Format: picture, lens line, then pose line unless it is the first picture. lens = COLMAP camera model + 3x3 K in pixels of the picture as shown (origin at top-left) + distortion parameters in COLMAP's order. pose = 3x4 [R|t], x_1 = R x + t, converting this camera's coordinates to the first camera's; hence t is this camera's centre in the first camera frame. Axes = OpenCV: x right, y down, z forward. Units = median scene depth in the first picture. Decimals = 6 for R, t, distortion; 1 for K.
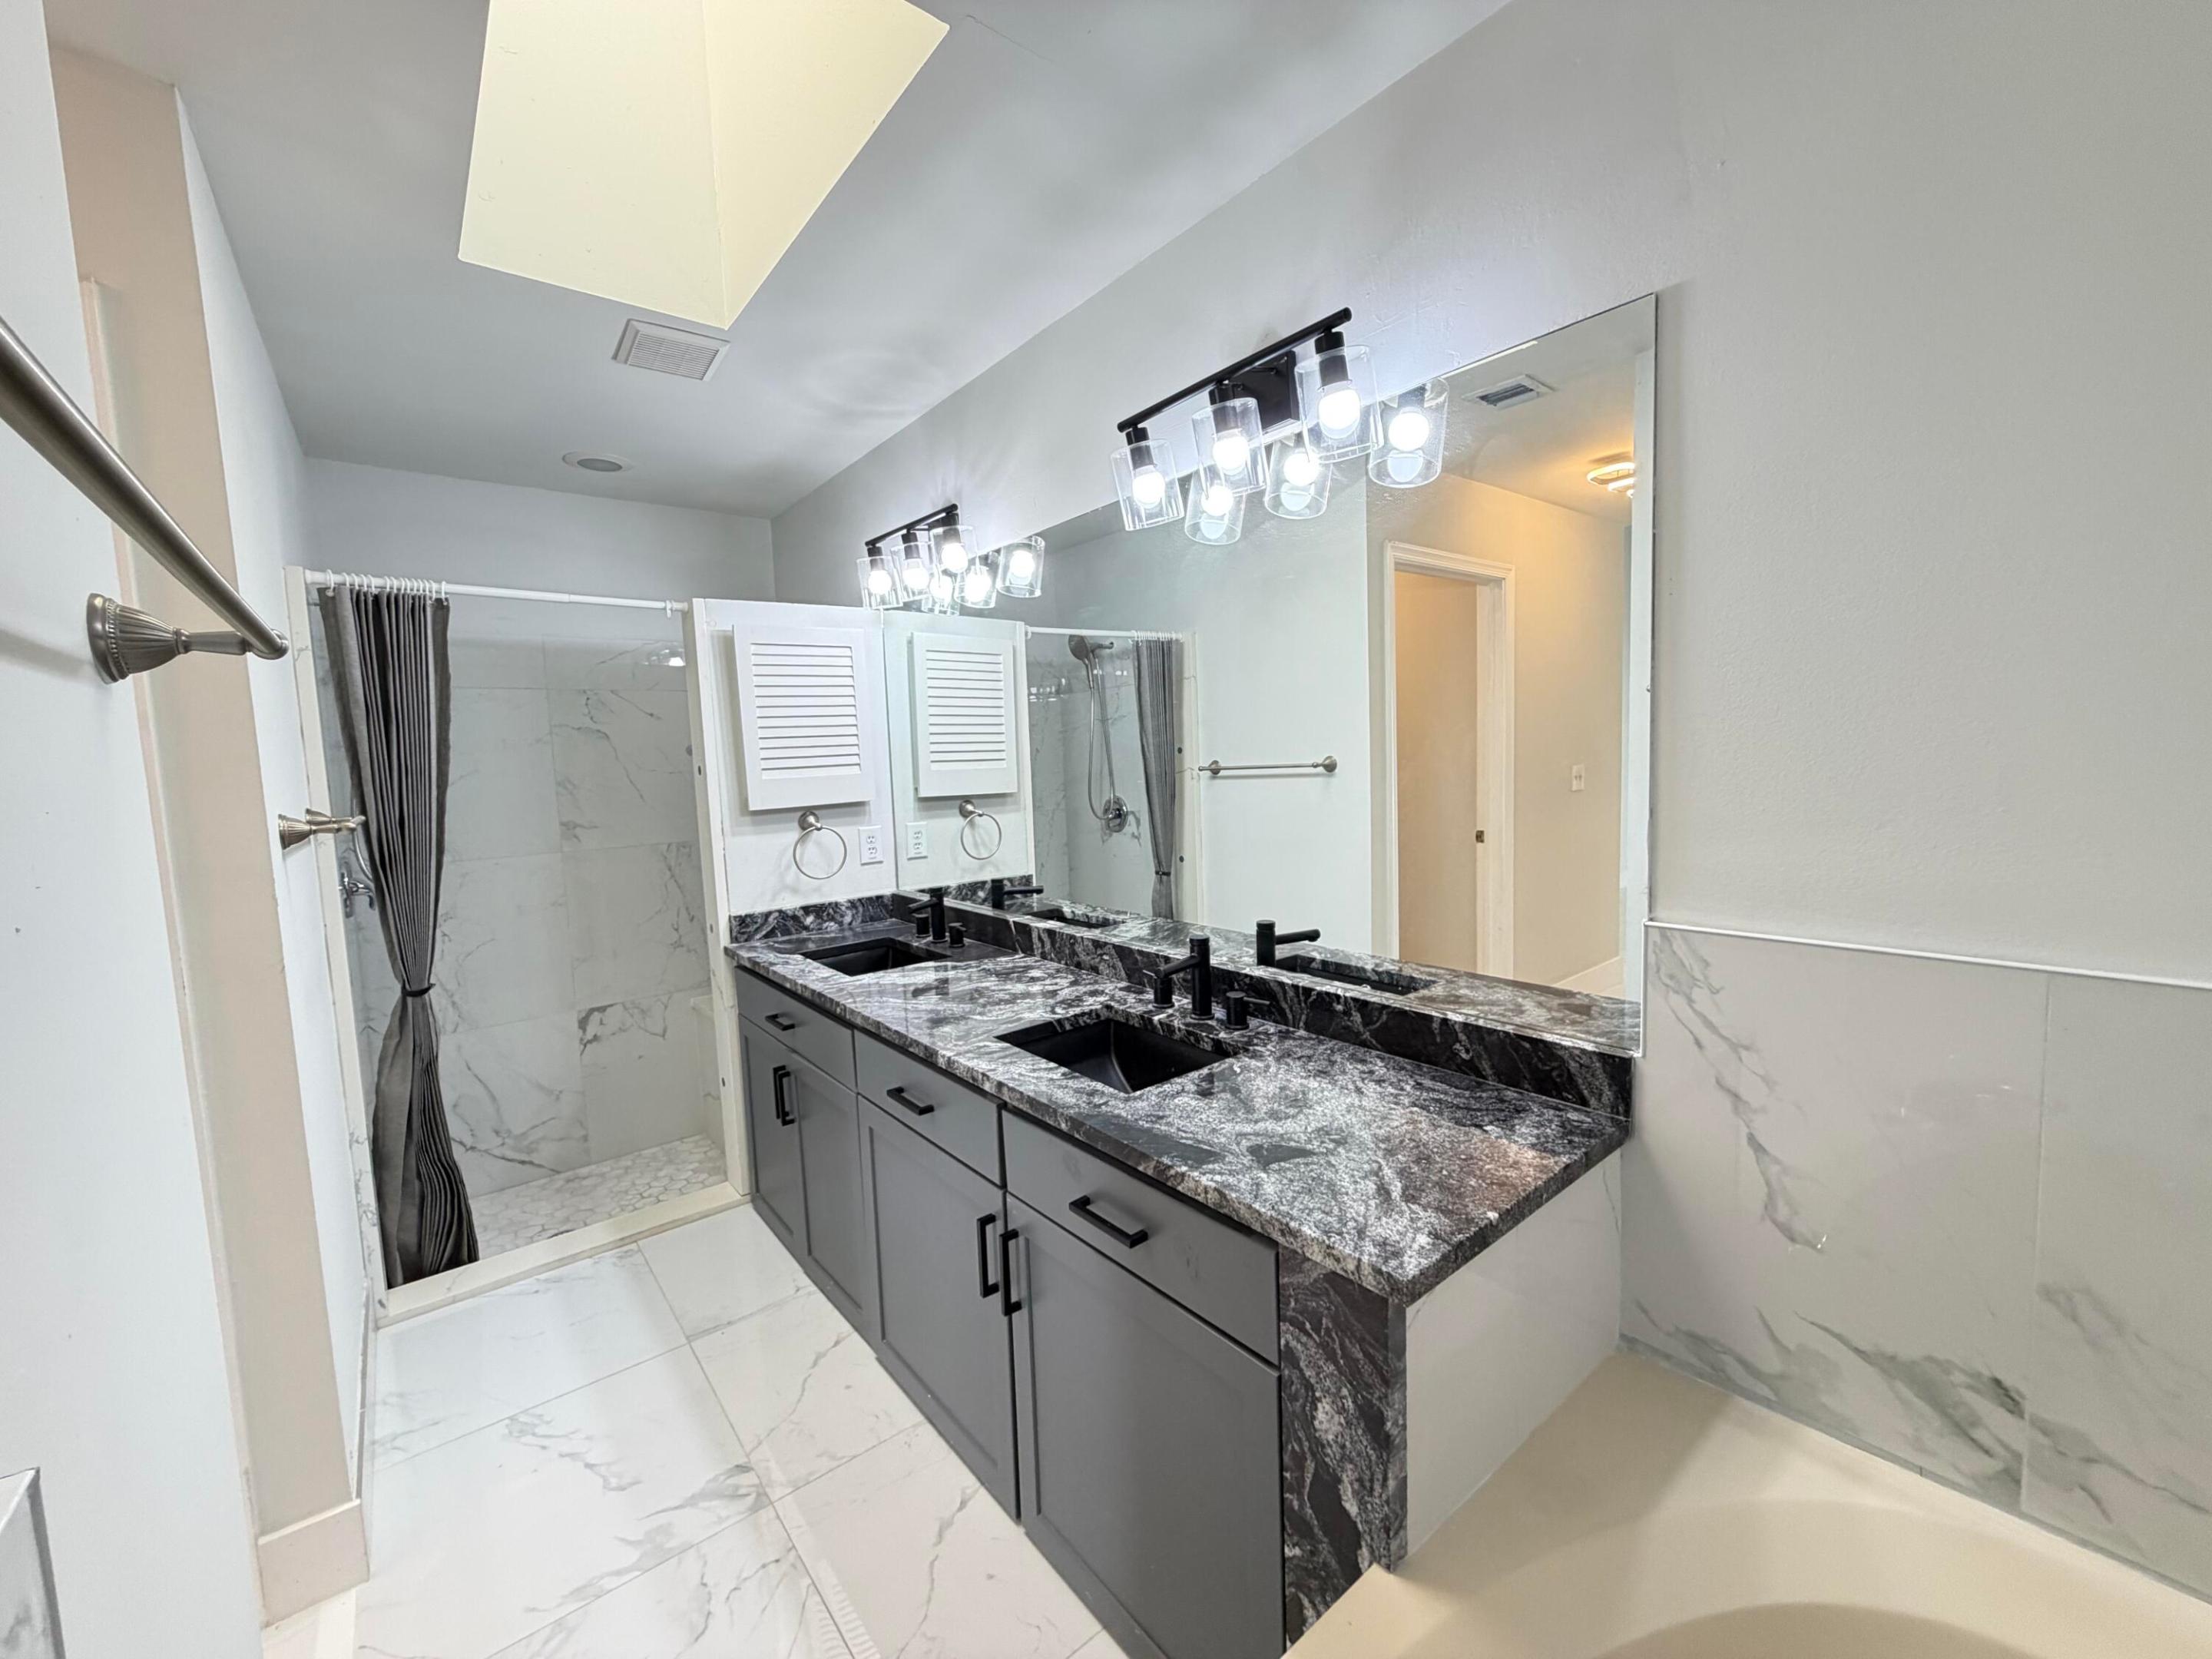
lens RADIAL K [[888.6, 0, 1099.3], [0, 888.6, 827.9], [0, 0, 1]] dist [0.000057, 0.000018]
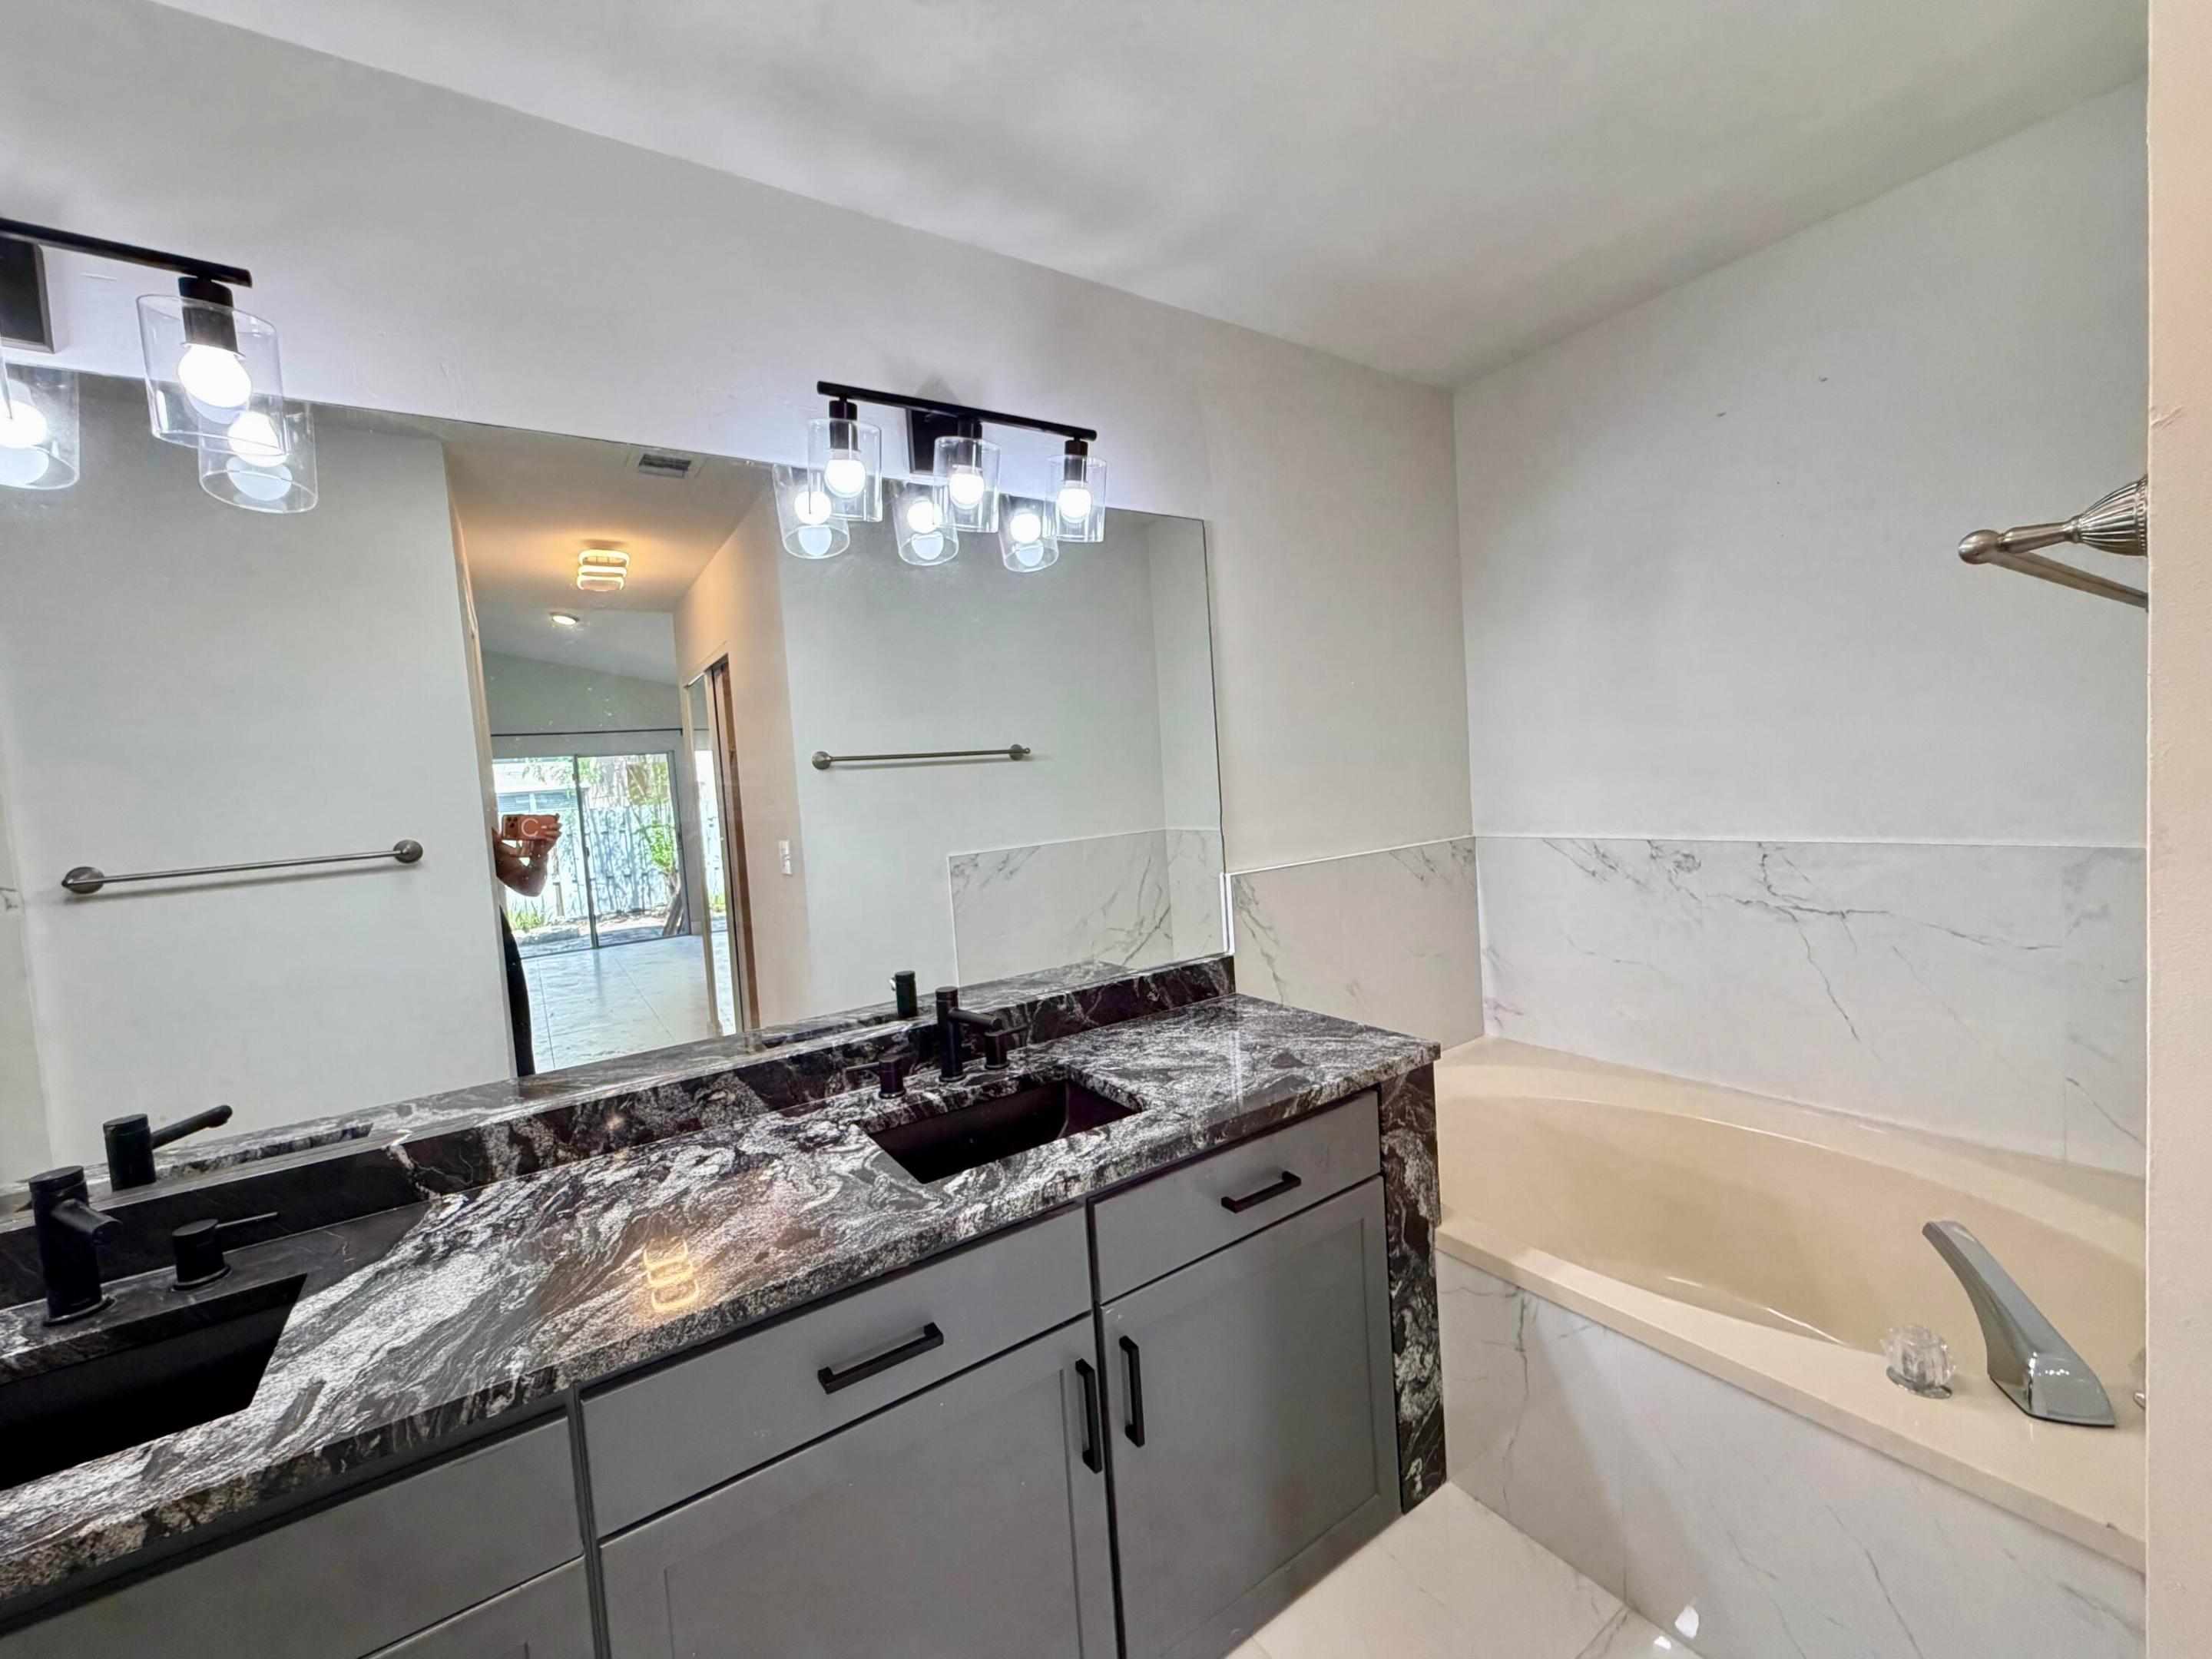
lens RADIAL K [[884.7, 0, 1098.7], [0, 884.7, 831.6], [0, 0, 1]] dist [-0.000633, 0.000201]
pose [[0.085633, -0.024800, 0.996018, -0.786085], [0.150178, 0.988590, 0.011703, -0.023930], [-0.984943, 0.148578, 0.088380, 0.761931]]
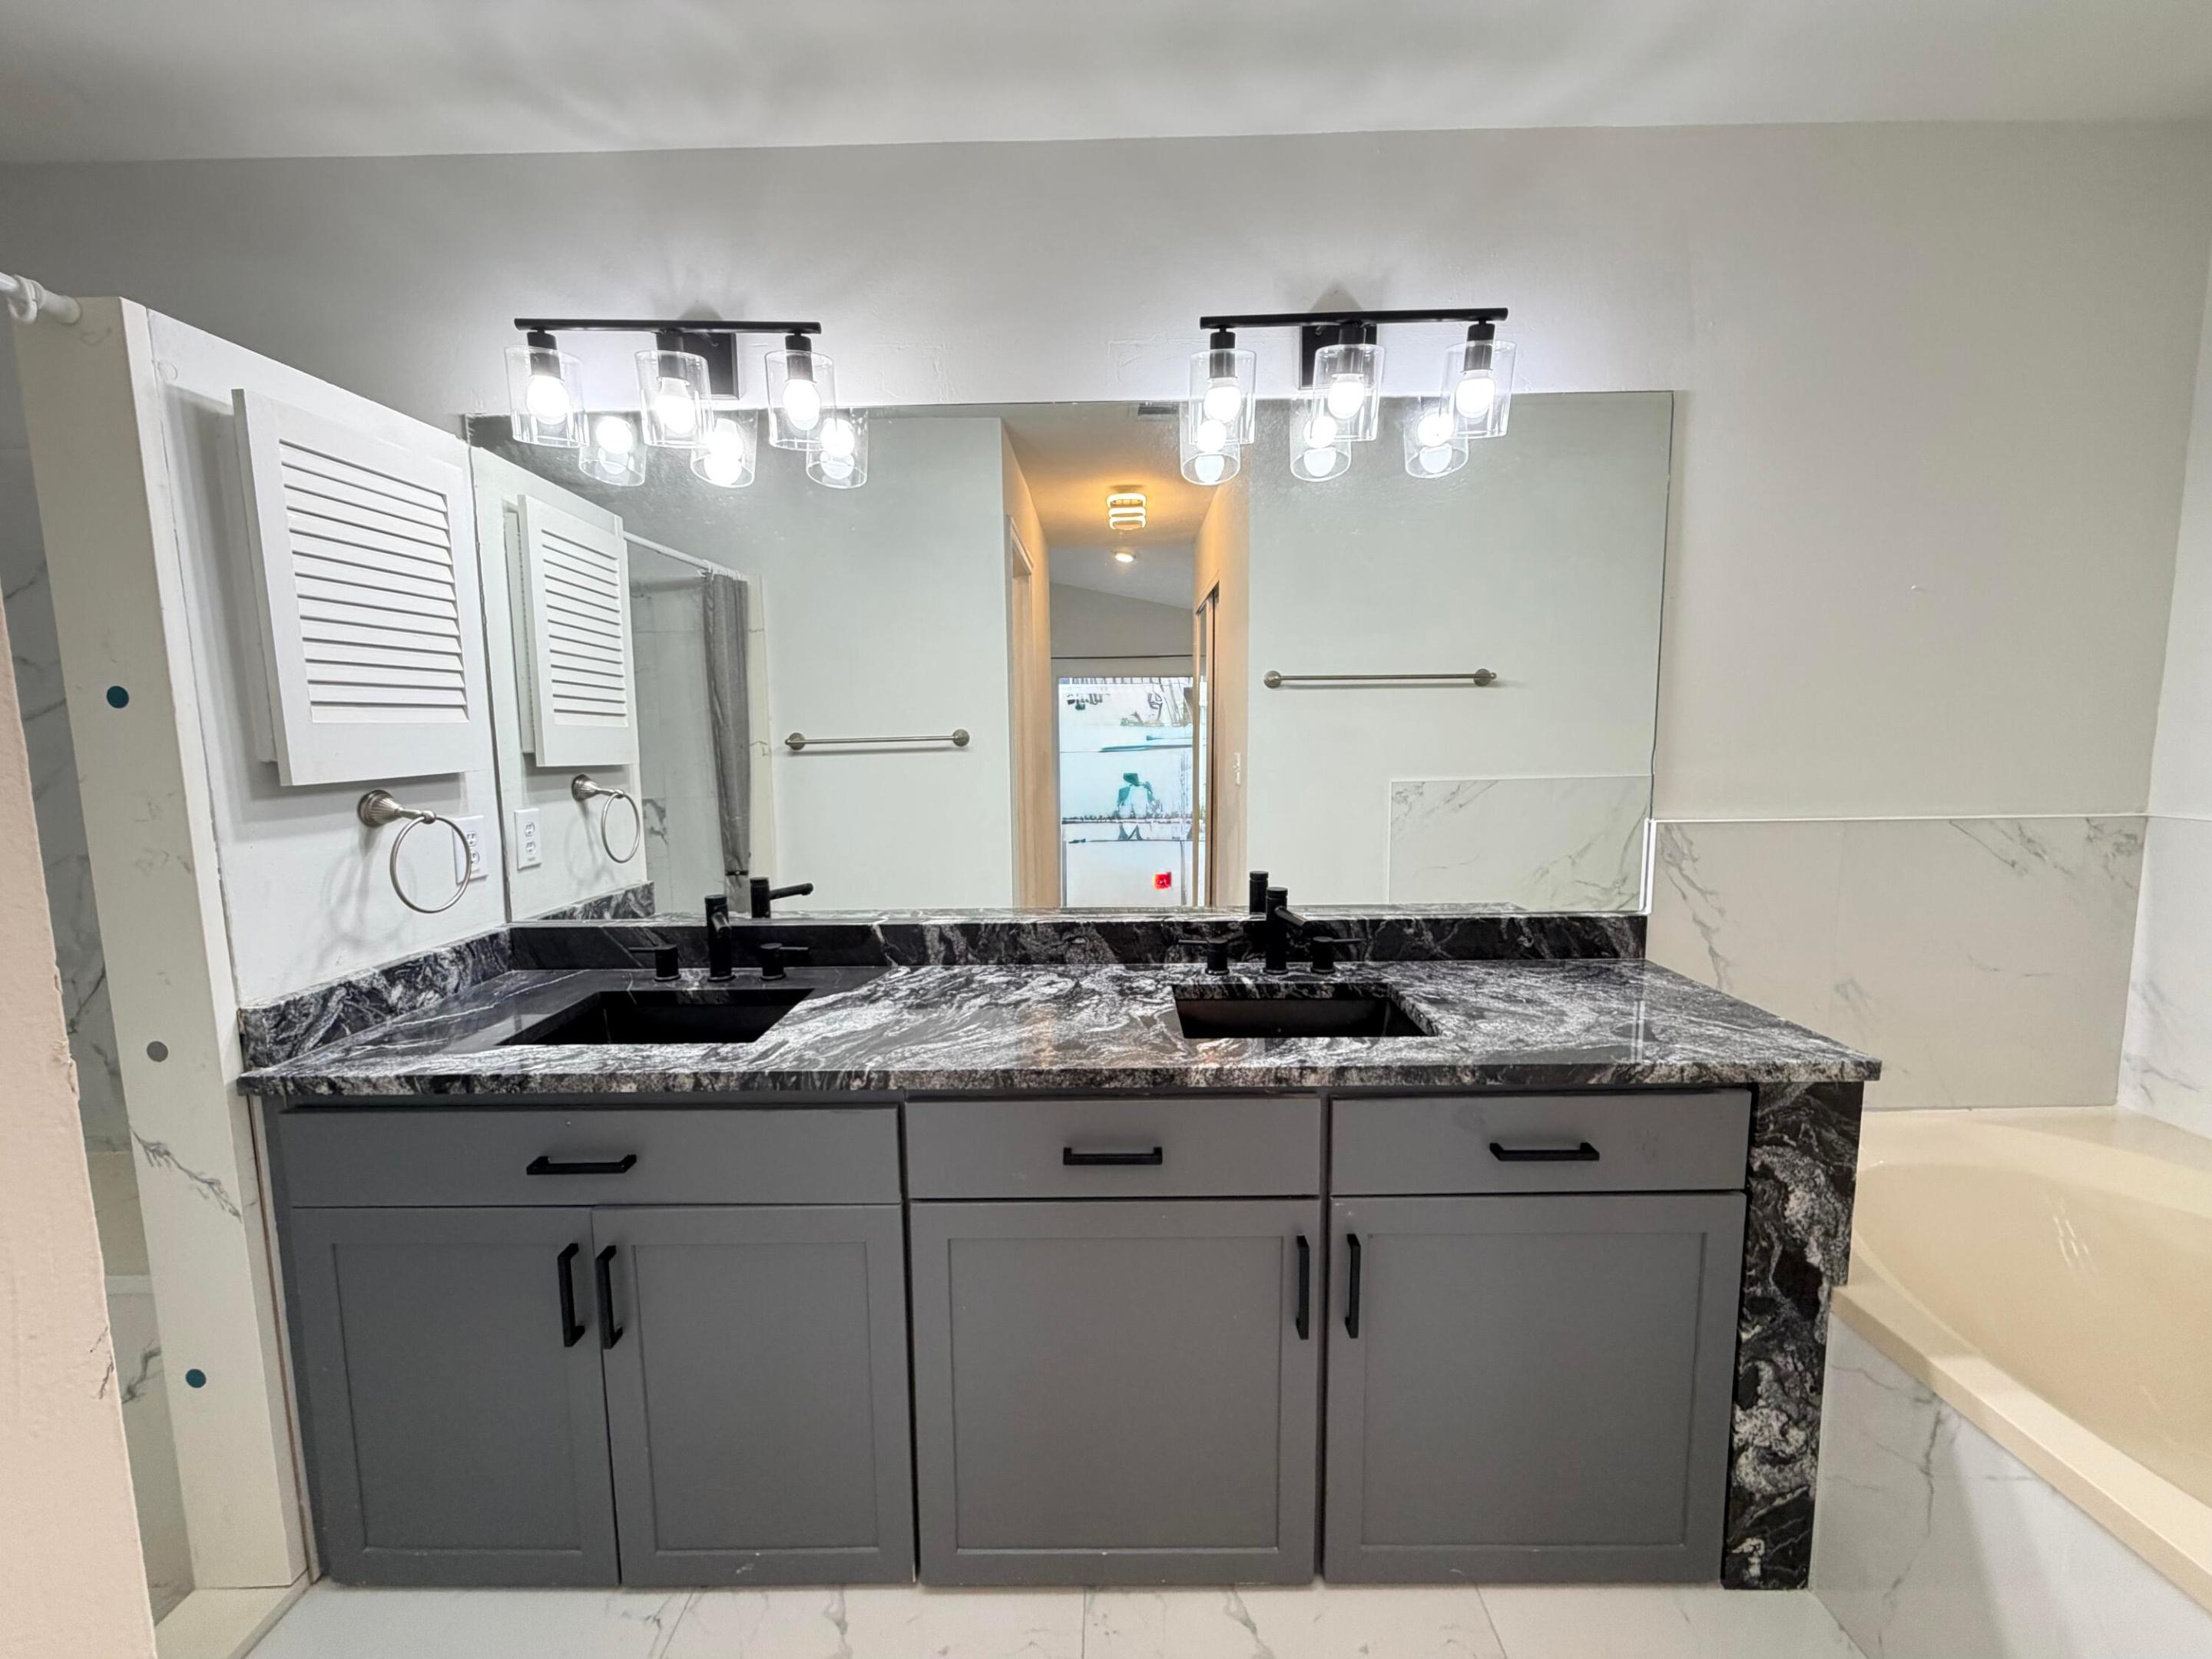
lens RADIAL K [[884.7, 0, 1098.7], [0, 884.7, 831.6], [0, 0, 1]] dist [-0.000633, 0.000201]
pose [[0.630348, -0.054279, 0.774413, -0.769215], [0.053793, 0.998209, 0.026179, 0.025504], [-0.774447, 0.025156, 0.632139, 0.554210]]
